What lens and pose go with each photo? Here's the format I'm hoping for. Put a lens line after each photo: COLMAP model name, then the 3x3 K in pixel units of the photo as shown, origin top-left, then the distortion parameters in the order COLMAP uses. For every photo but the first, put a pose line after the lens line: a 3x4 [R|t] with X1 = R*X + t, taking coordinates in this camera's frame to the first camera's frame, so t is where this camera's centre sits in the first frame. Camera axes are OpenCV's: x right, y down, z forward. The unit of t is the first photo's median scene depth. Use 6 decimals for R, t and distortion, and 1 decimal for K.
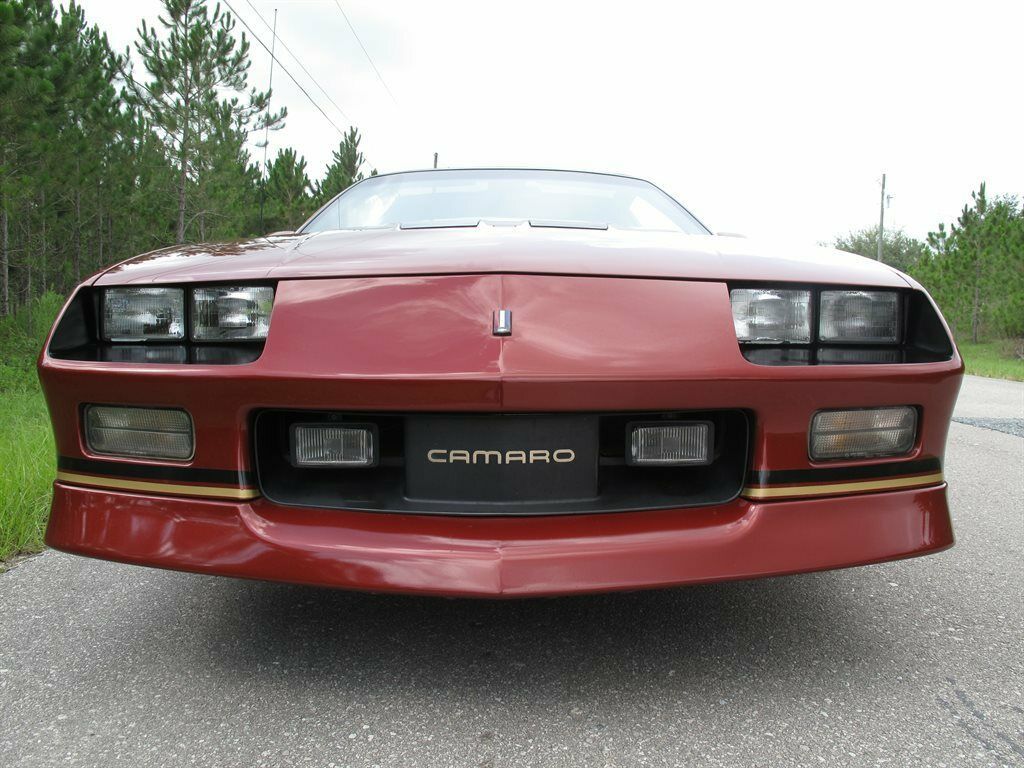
lens RADIAL K [[880.0, 0, 514.8], [0, 880.0, 396.6], [0, 0, 1]] dist [-0.161313, 0.142513]
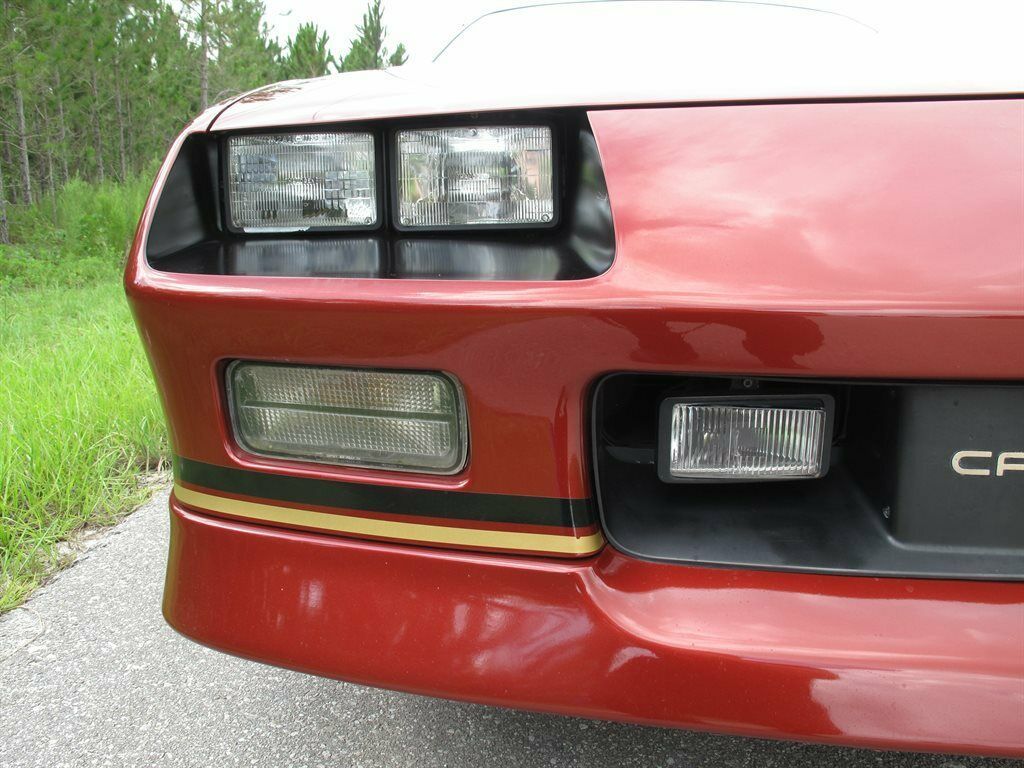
lens RADIAL K [[880.0, 0, 514.8], [0, 880.0, 396.6], [0, 0, 1]] dist [-0.161313, 0.142513]
pose [[0.999486, -0.009129, -0.030726, -0.278994], [0.013189, 0.990806, 0.134645, -0.032455], [0.029215, -0.134981, 0.990417, 0.431280]]
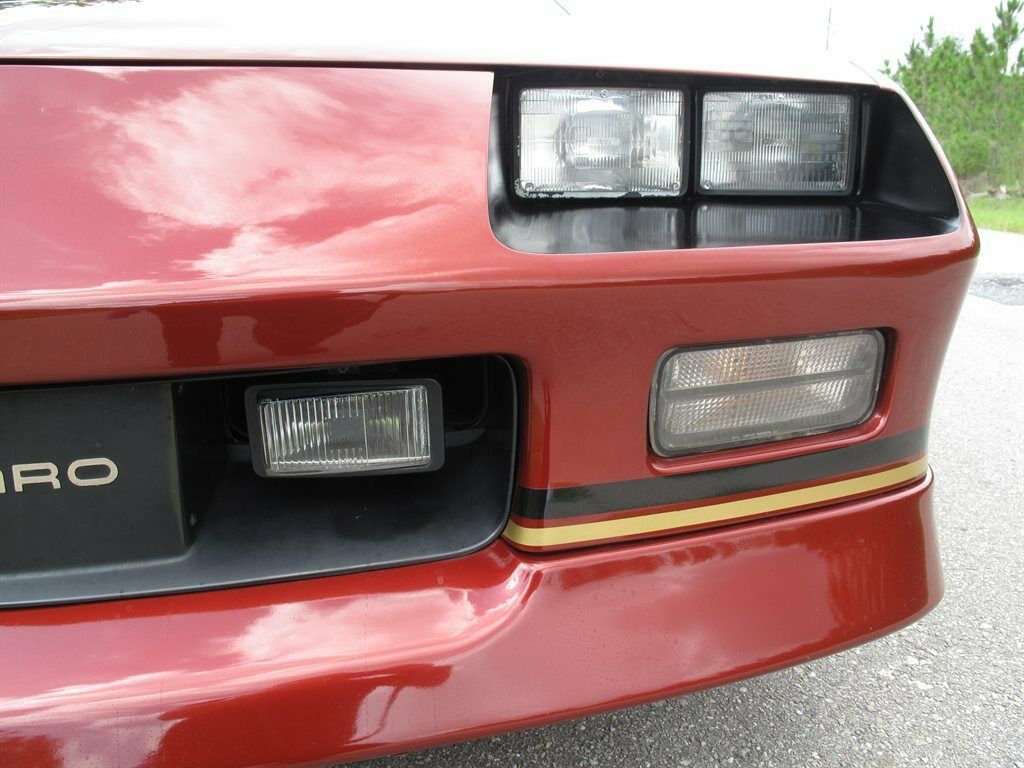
lens RADIAL K [[880.0, 0, 514.8], [0, 880.0, 396.6], [0, 0, 1]] dist [-0.161313, 0.142513]
pose [[0.997543, -0.031778, 0.062435, 0.204447], [0.020519, 0.984652, 0.173321, -0.034828], [-0.066985, -0.171614, 0.982884, 0.470872]]
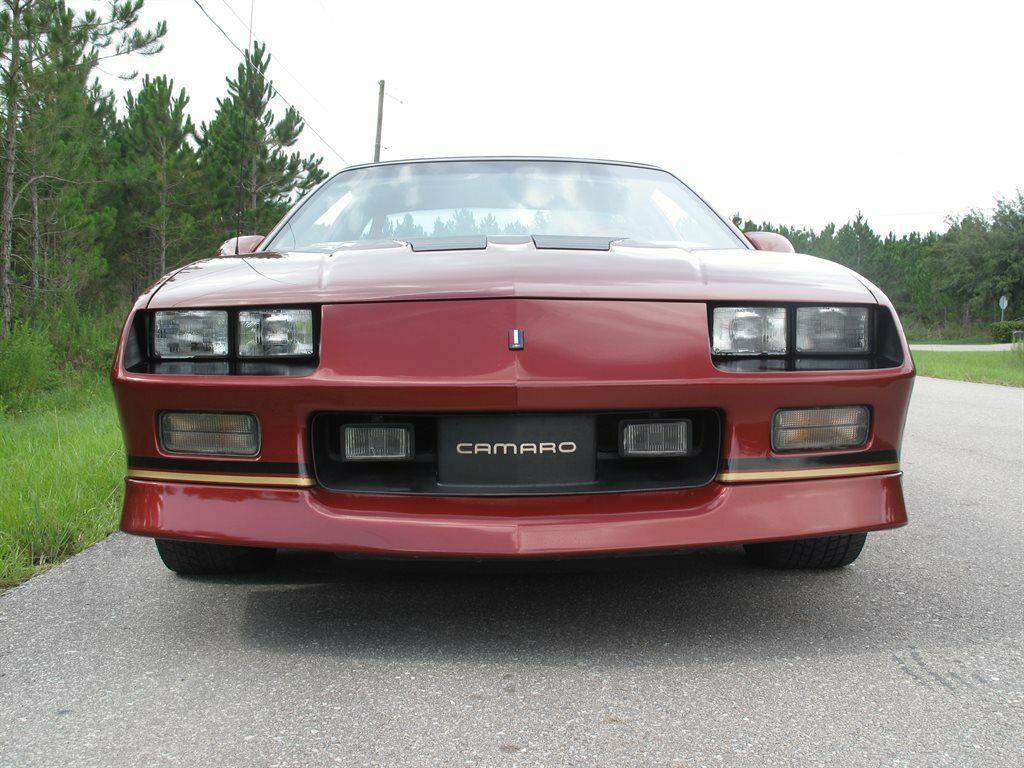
lens RADIAL K [[1362.8, 0, 512.0], [0, 1362.8, 384.0], [0, 0, 1]] dist [-0.093210, -0.002437]
pose [[0.999927, -0.010380, 0.006137, -0.027196], [0.010667, 0.998751, -0.048817, 0.059358], [-0.005623, 0.048879, 0.998789, -0.758976]]
